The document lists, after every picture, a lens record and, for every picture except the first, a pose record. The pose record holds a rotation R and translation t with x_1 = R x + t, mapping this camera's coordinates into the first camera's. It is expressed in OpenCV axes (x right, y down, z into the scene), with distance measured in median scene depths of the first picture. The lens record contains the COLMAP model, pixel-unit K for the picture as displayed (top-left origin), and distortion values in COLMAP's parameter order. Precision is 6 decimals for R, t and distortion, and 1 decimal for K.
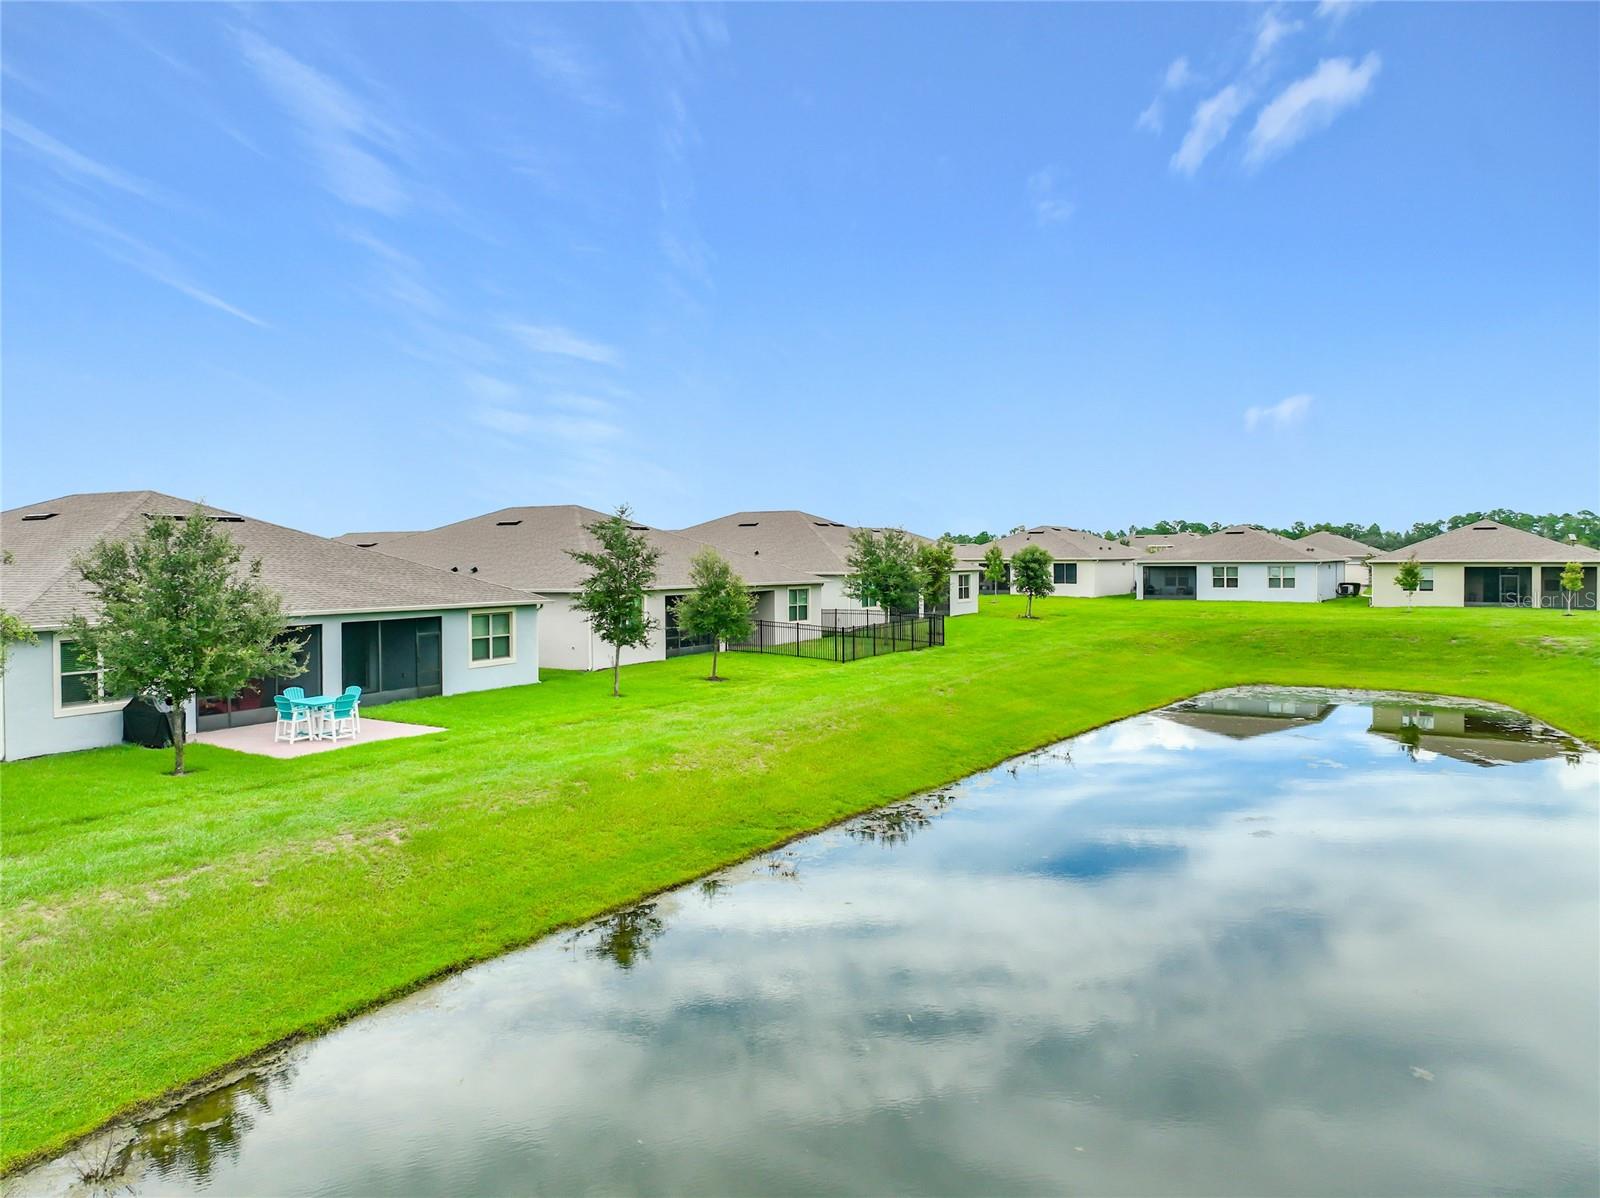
lens RADIAL K [[1113.5, 0, 798.6], [0, 1113.5, 566.2], [0, 0, 1]] dist [0.004676, 0.004126]
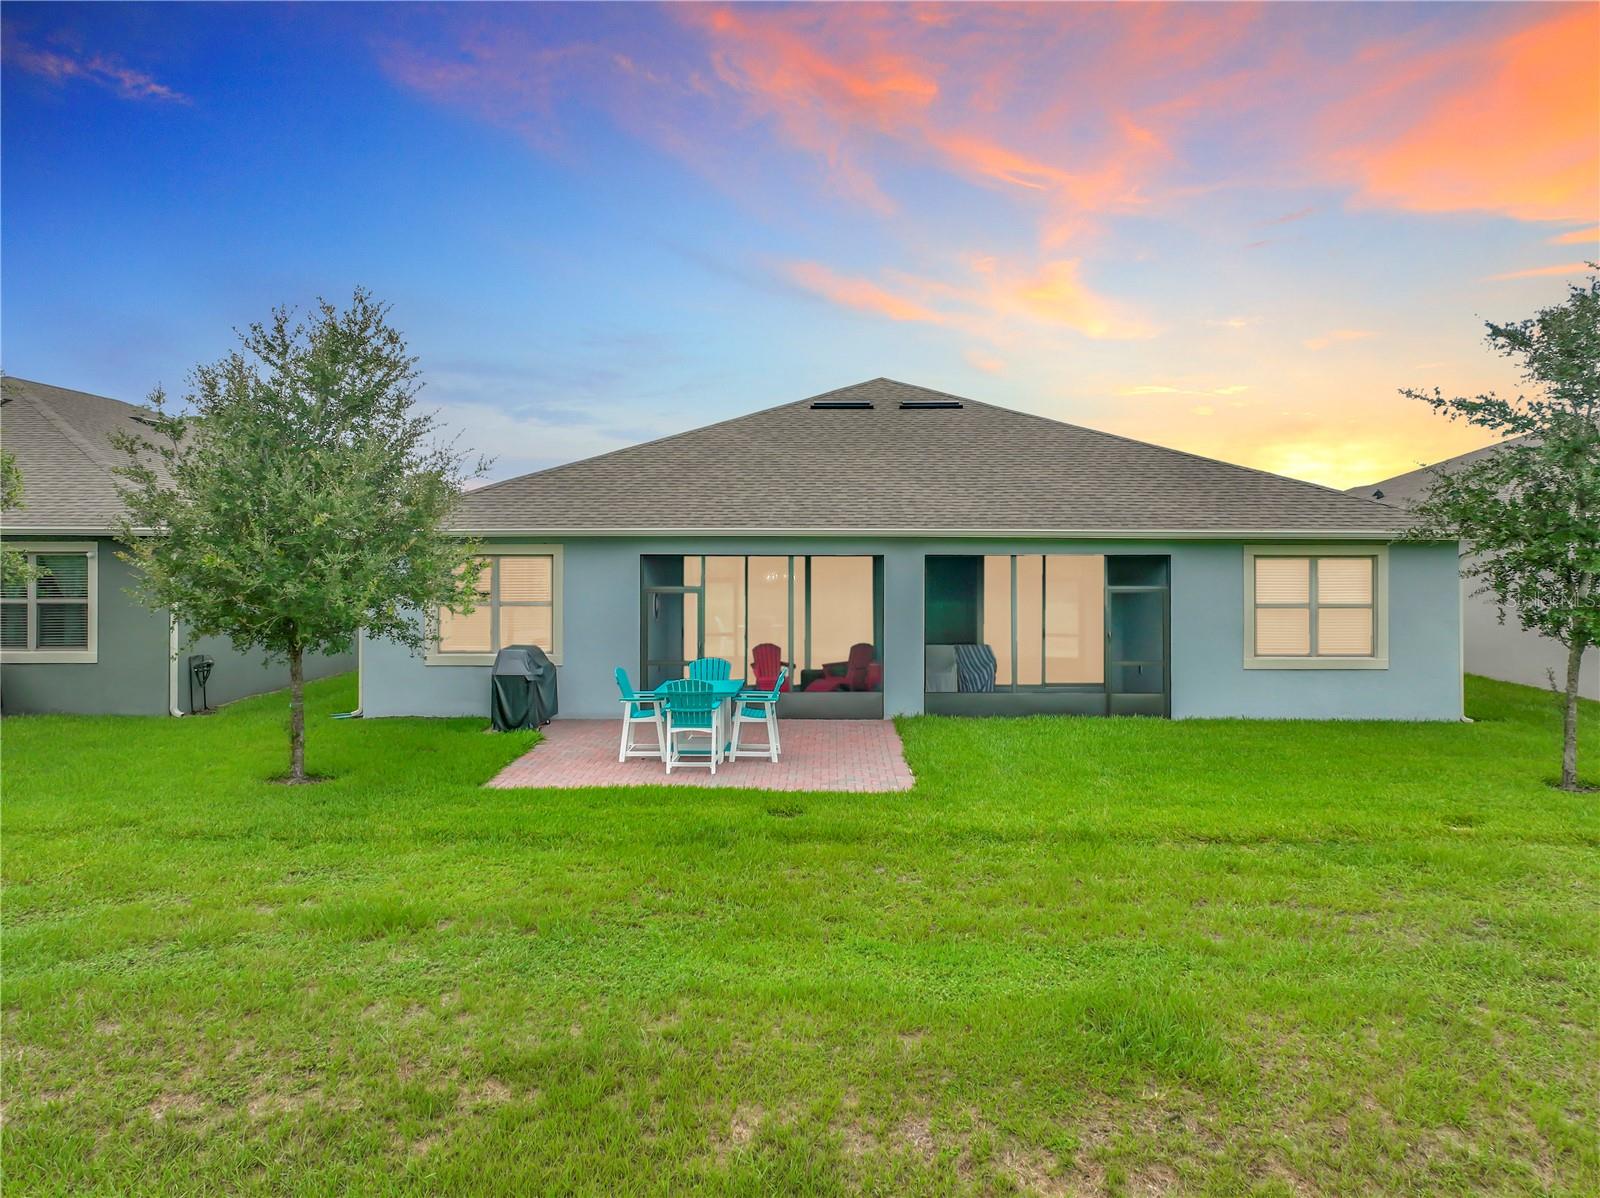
lens RADIAL K [[1113.5, 0, 798.6], [0, 1113.5, 566.2], [0, 0, 1]] dist [0.004676, 0.004126]
pose [[0.571965, 0.024310, -0.819918, -0.009804], [-0.015010, 0.999704, 0.019170, 0.042135], [0.820141, 0.001343, 0.572160, 0.582841]]
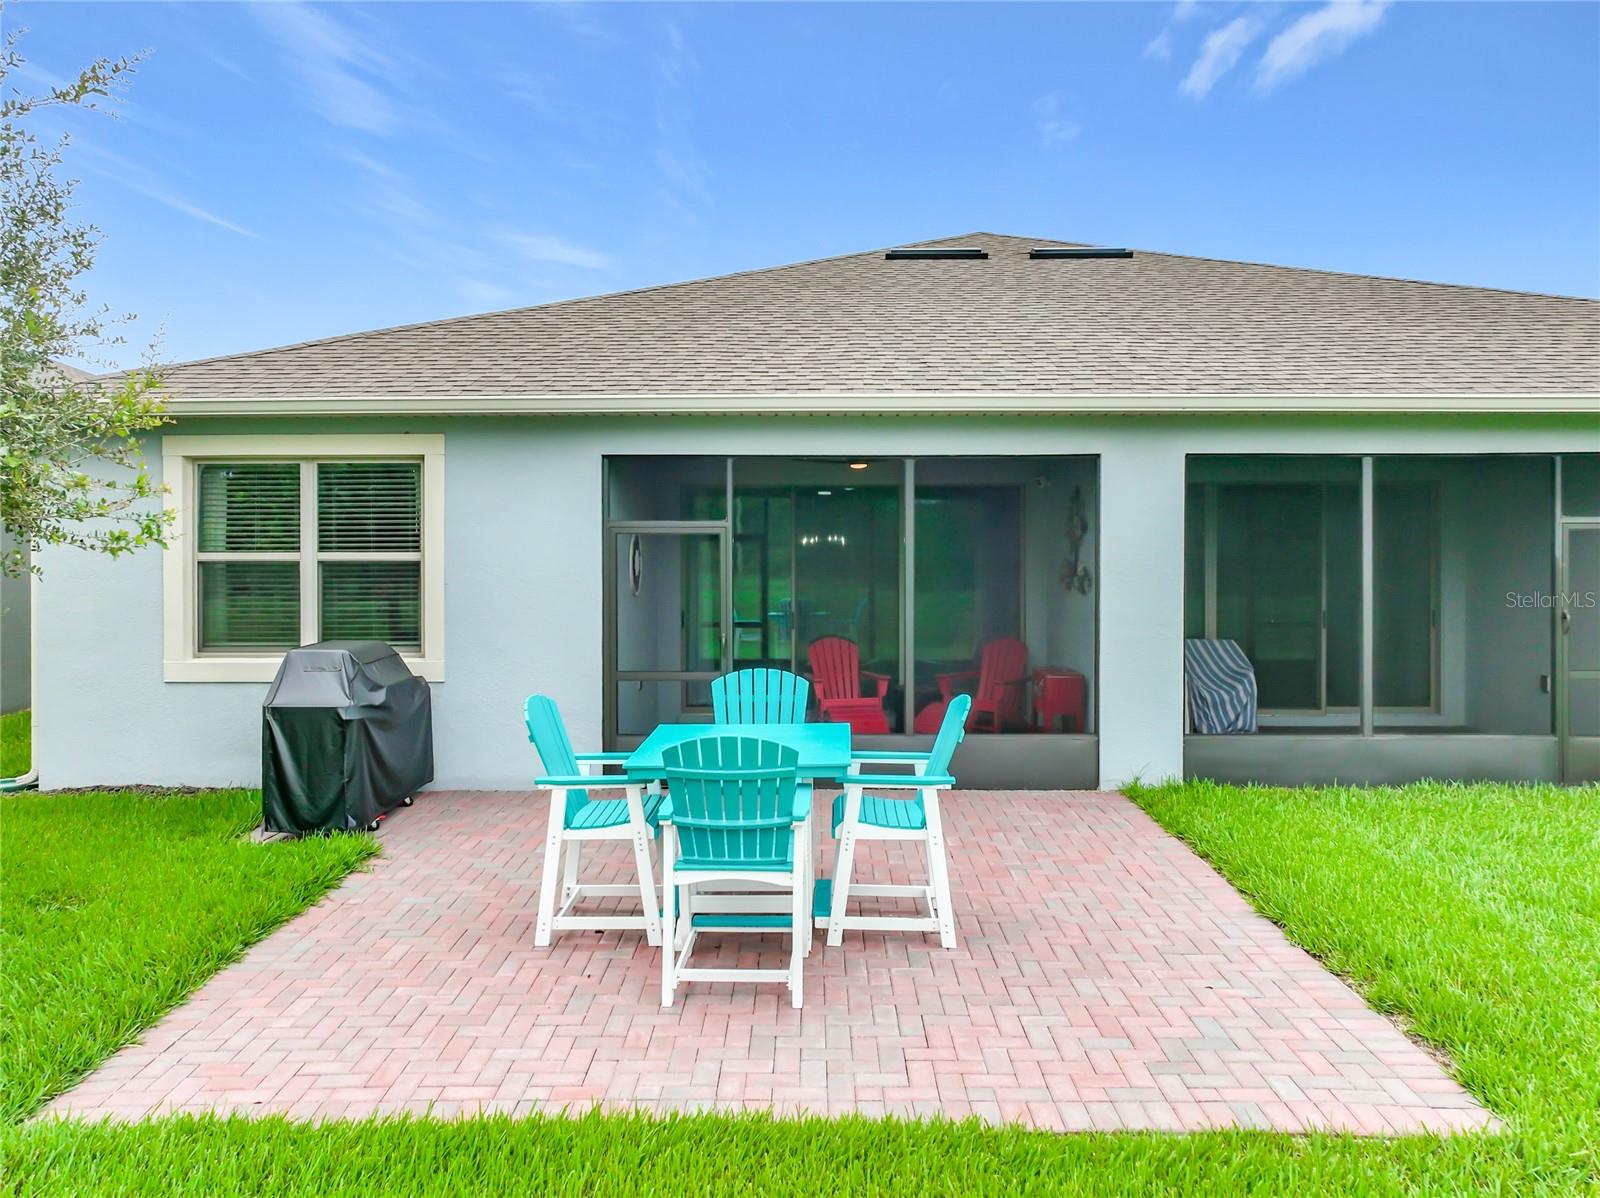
lens RADIAL K [[1113.5, 0, 798.6], [0, 1113.5, 566.2], [0, 0, 1]] dist [0.004676, 0.004126]
pose [[0.584604, 0.023846, -0.810969, -0.239800], [-0.013436, 0.999715, 0.019711, 0.067074], [0.811208, -0.000627, 0.584758, 0.704410]]
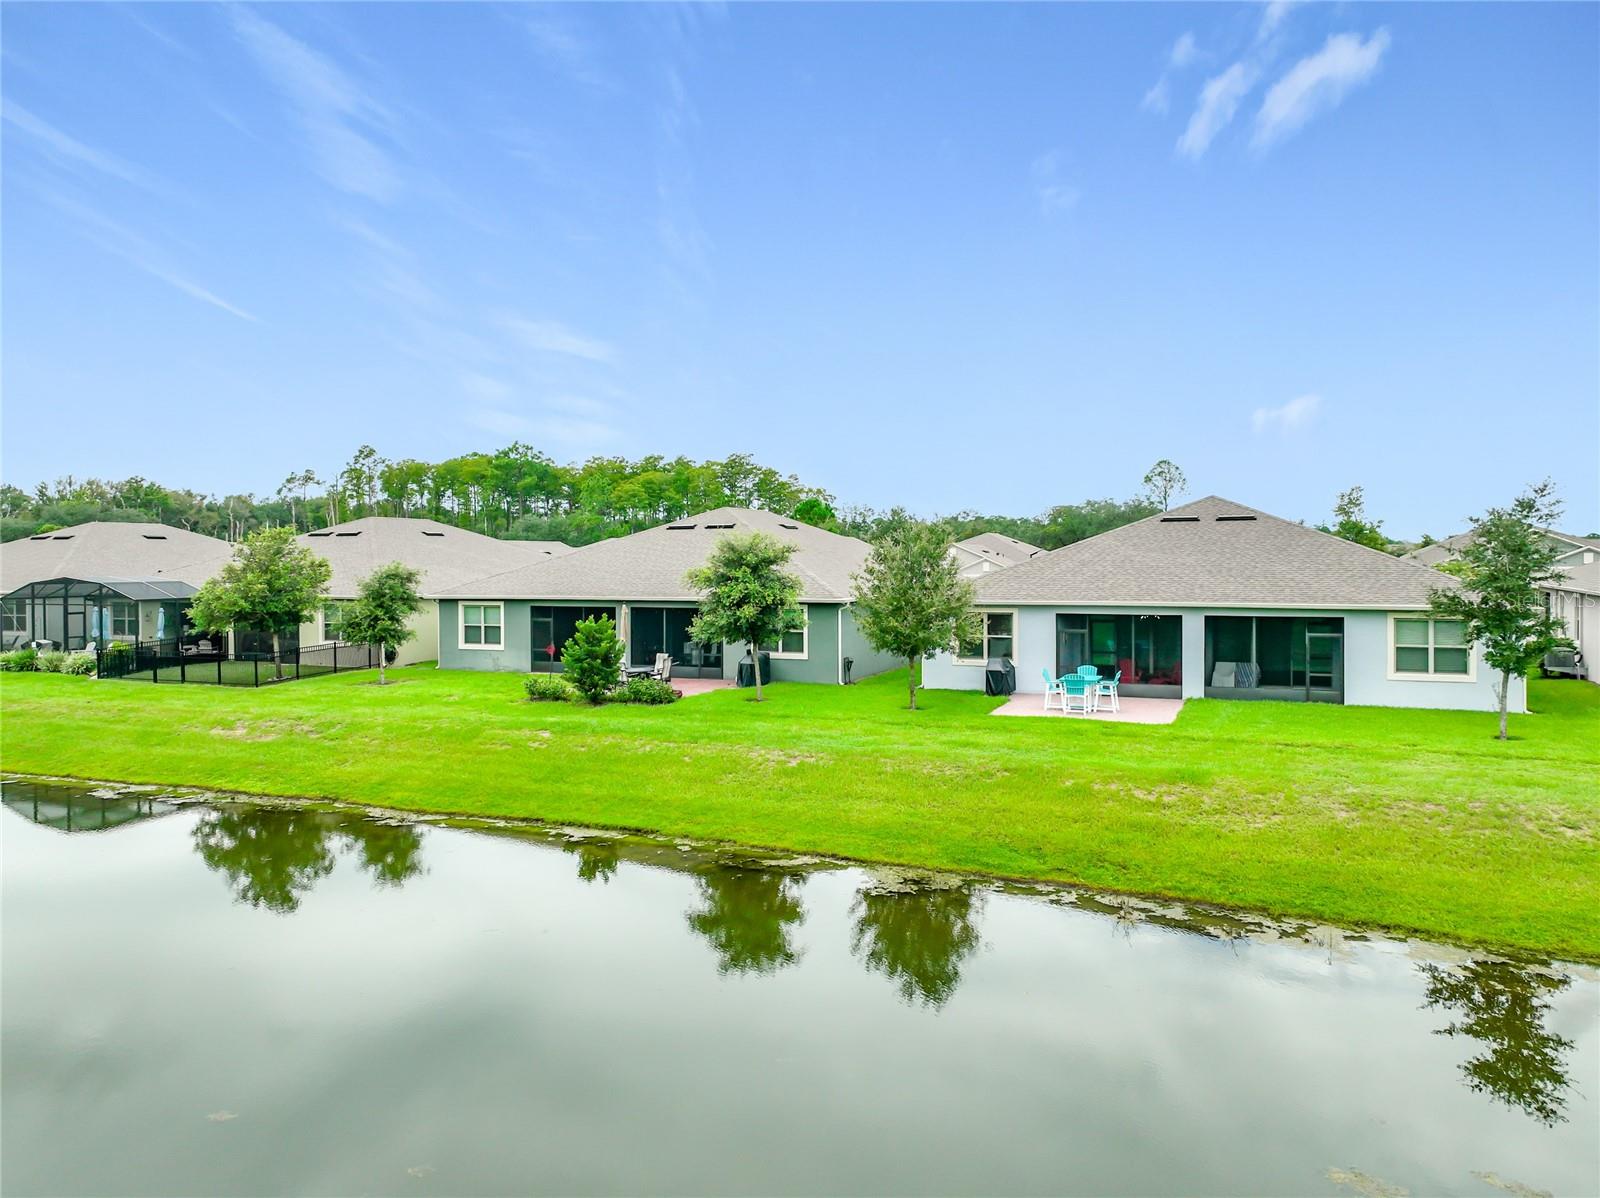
lens RADIAL K [[1113.5, 0, 798.6], [0, 1113.5, 566.2], [0, 0, 1]] dist [0.004676, 0.004126]
pose [[0.213113, 0.017149, -0.976877, 0.489285], [-0.003162, 0.999853, 0.016863, -0.012715], [0.977022, -0.000505, 0.213136, 0.361044]]
